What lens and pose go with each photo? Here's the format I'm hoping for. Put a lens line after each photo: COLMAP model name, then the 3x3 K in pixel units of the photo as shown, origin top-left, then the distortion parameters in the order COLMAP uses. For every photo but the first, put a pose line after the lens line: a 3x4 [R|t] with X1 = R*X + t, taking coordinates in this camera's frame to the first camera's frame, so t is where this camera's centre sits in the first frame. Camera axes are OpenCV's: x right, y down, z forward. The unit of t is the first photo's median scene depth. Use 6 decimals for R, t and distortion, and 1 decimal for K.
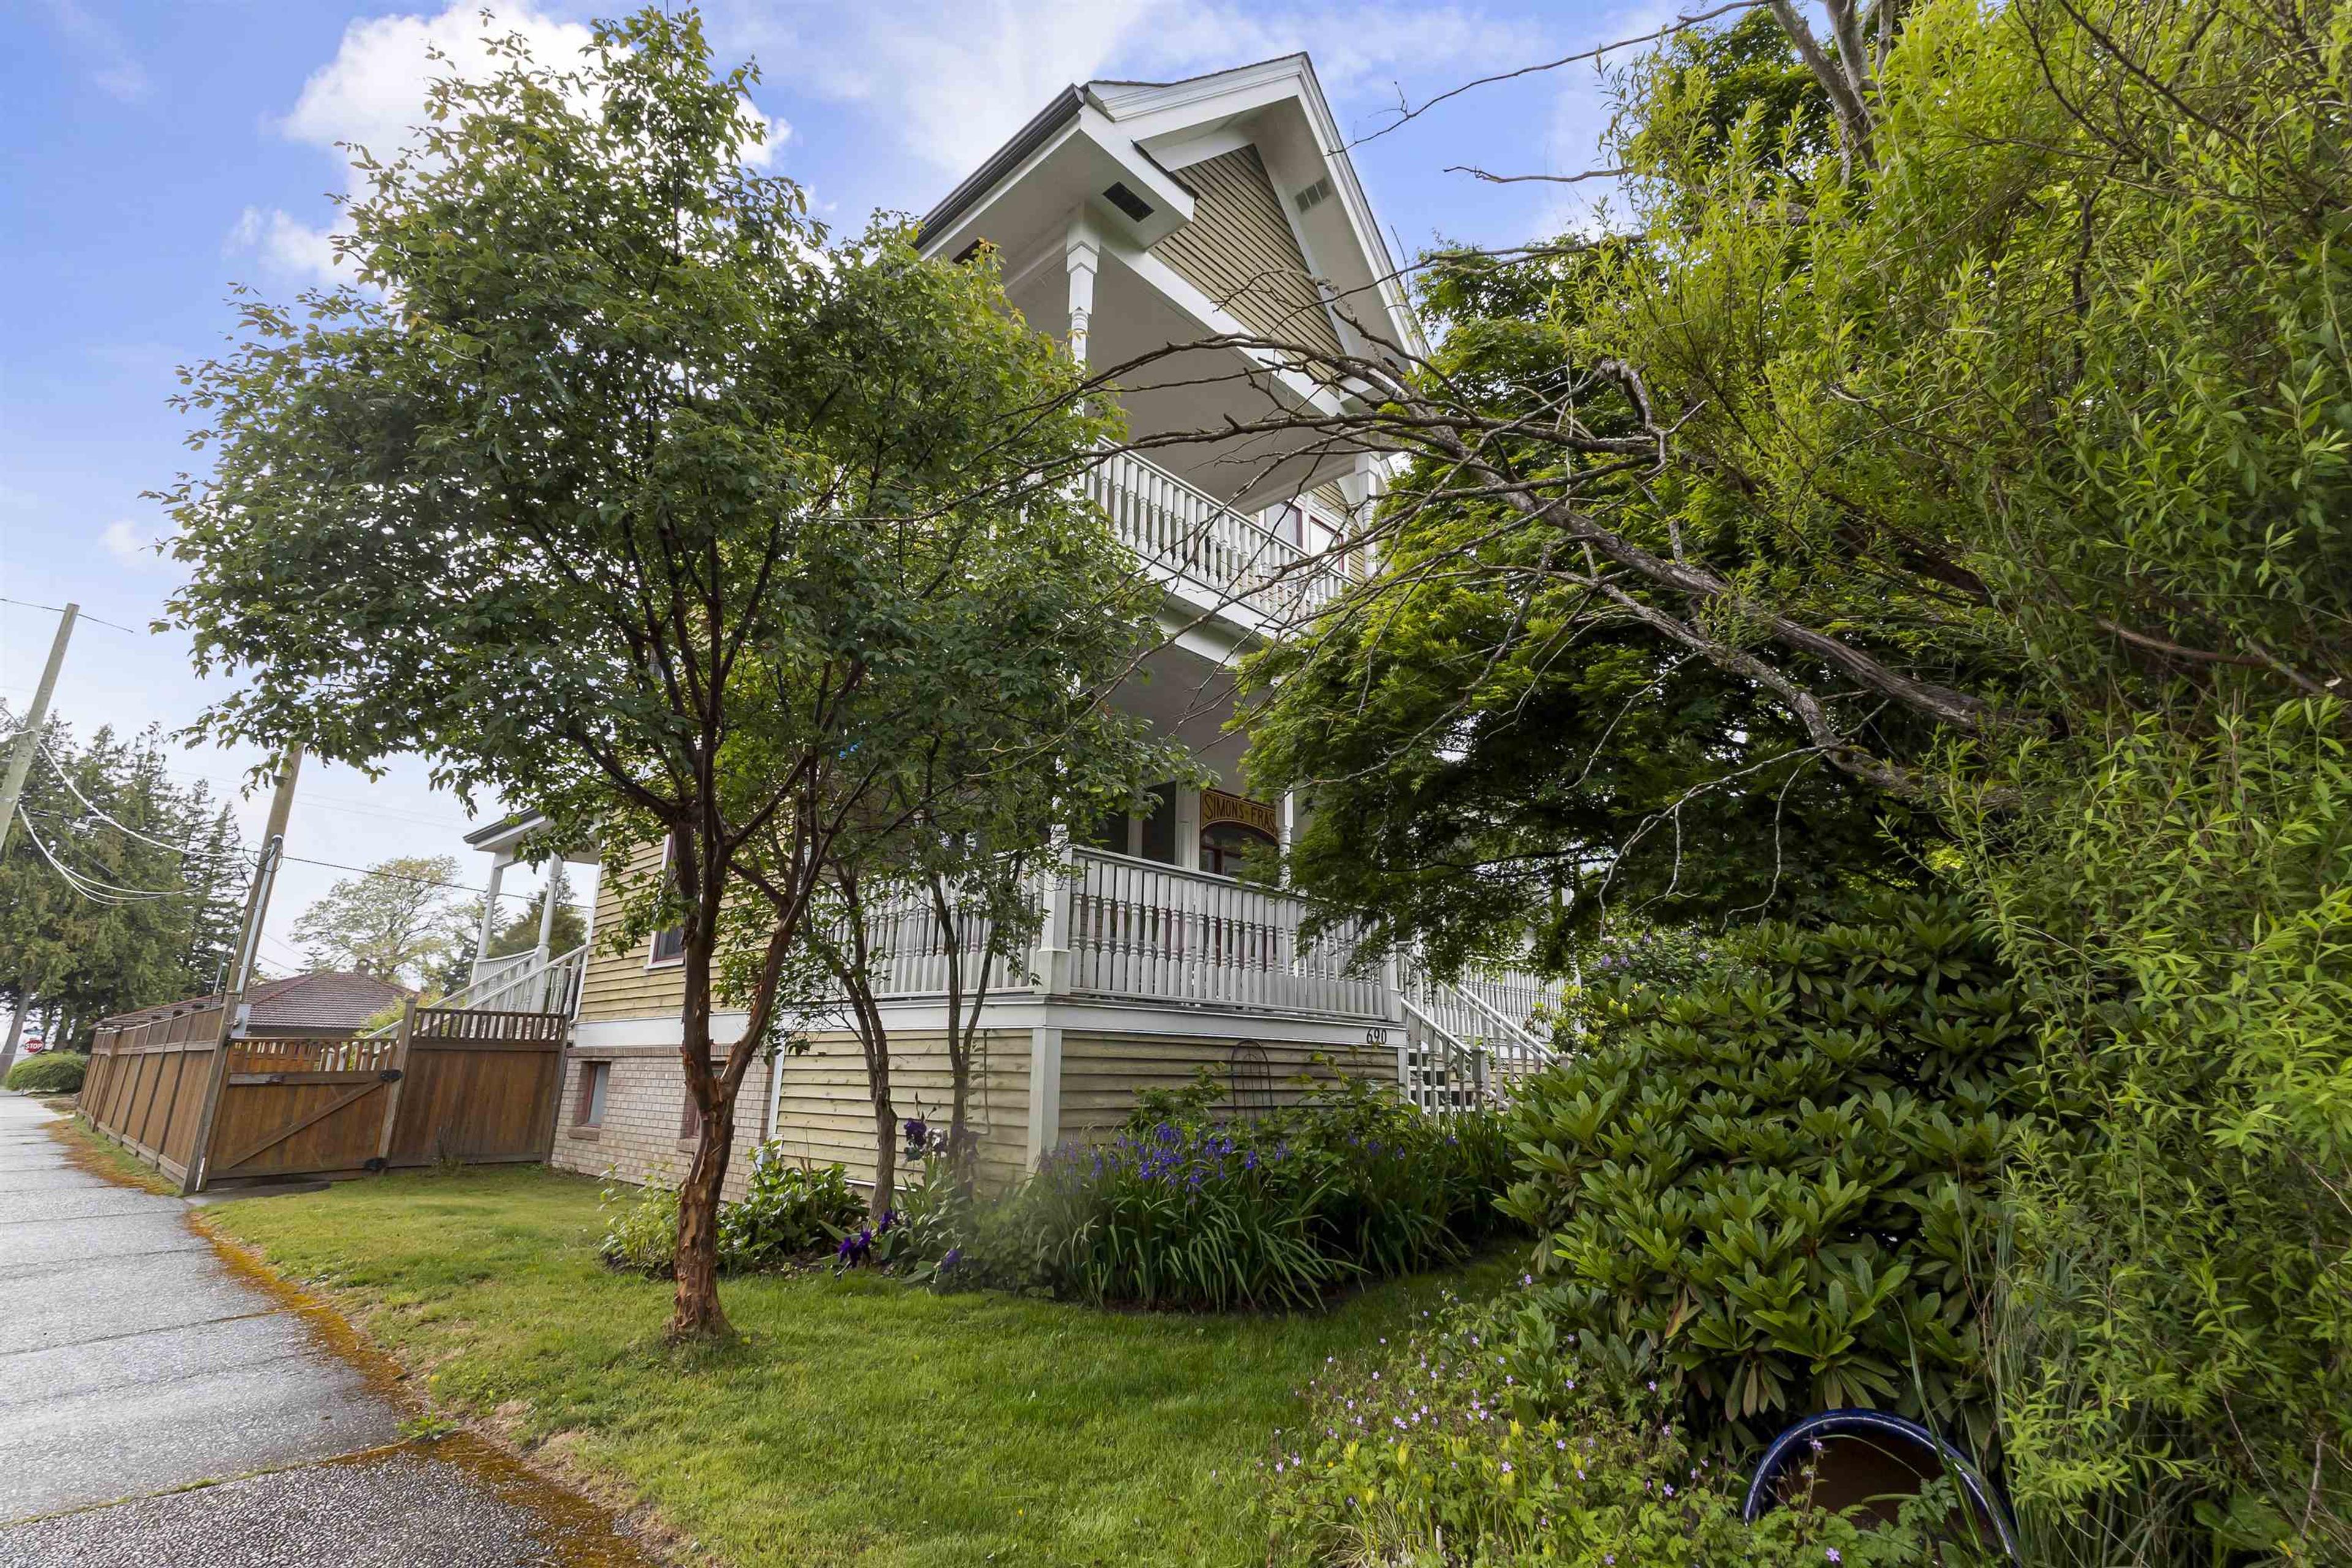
lens RADIAL K [[1088.5, 0, 1184.2], [0, 1088.5, 778.0], [0, 0, 1]] dist [0.016501, -0.006057]
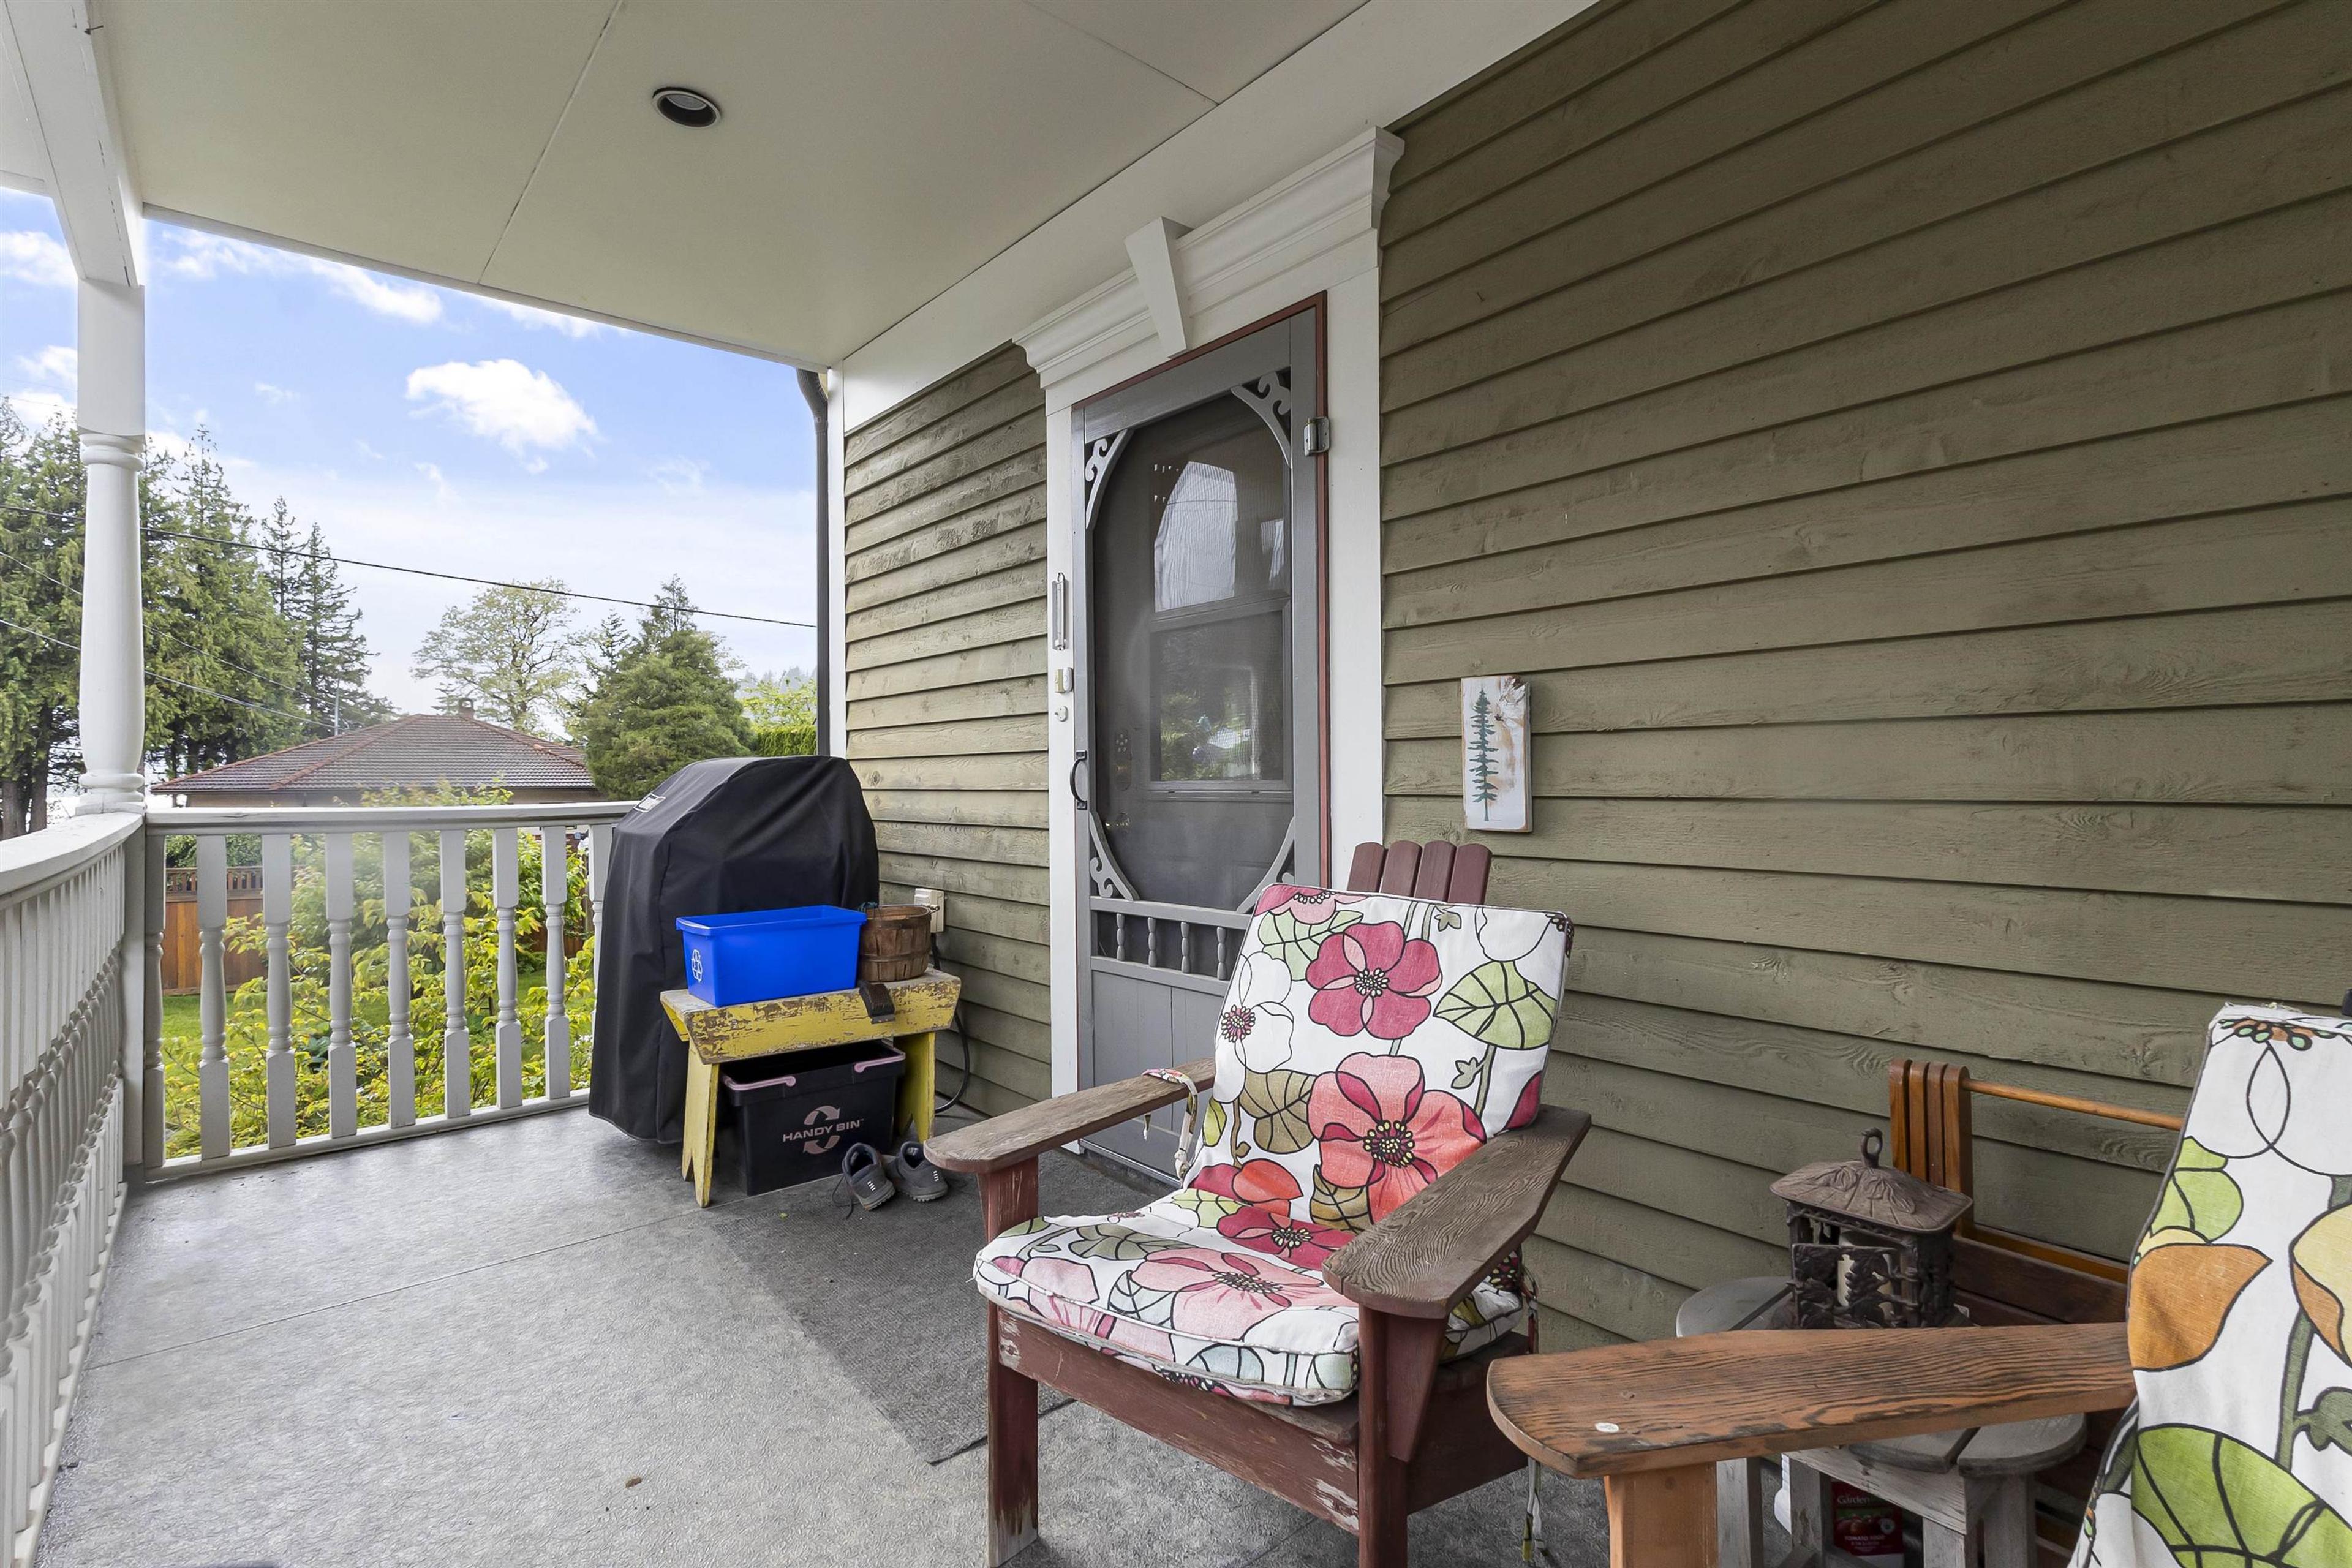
lens RADIAL K [[1088.5, 0, 1174.3], [0, 1088.5, 779.1], [0, 0, 1]] dist [0.016501, -0.006057]
pose [[0.994043, -0.018172, -0.107460, -0.089503], [0.045434, 0.965332, 0.257039, 0.025329], [0.099064, -0.260390, 0.960408, 0.166148]]
